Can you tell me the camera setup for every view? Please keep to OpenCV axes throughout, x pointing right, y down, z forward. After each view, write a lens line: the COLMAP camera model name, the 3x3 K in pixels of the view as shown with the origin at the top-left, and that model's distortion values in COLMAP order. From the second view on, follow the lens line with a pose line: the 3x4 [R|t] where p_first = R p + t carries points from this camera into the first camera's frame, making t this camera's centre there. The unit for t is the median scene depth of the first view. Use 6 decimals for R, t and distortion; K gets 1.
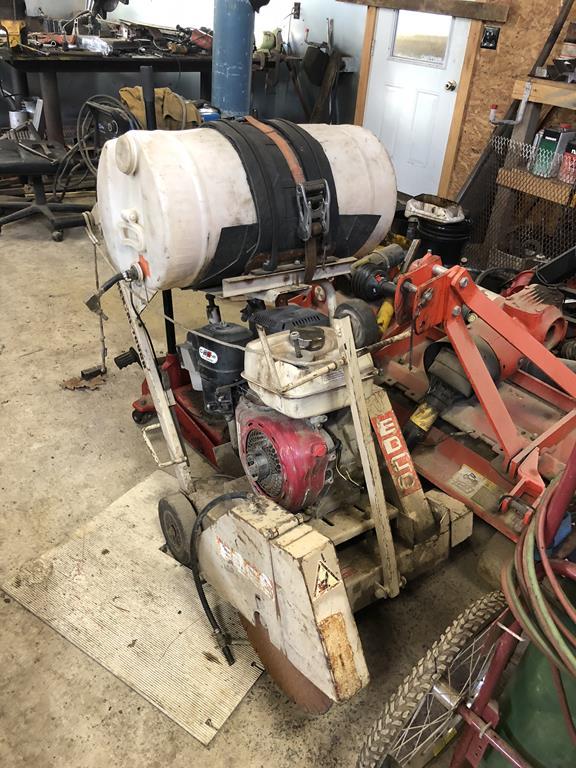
lens RADIAL K [[612.7, 0, 288.0], [0, 612.7, 384.0], [0, 0, 1]] dist [-0.004508, 0.008665]
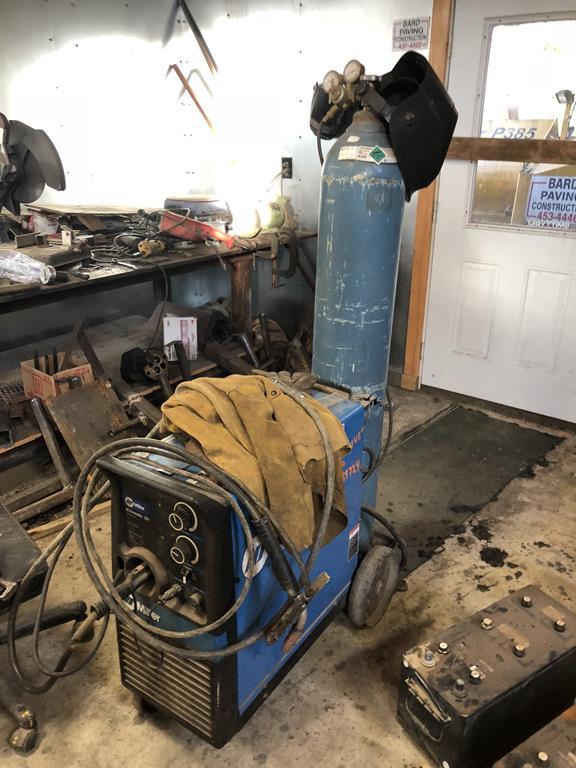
lens RADIAL K [[612.7, 0, 288.0], [0, 612.7, 384.0], [0, 0, 1]] dist [-0.004508, 0.008665]
pose [[0.960004, -0.162085, 0.228299, -0.216185], [0.197951, 0.969573, -0.144025, -0.313605], [-0.198008, 0.183456, 0.962879, 0.431557]]
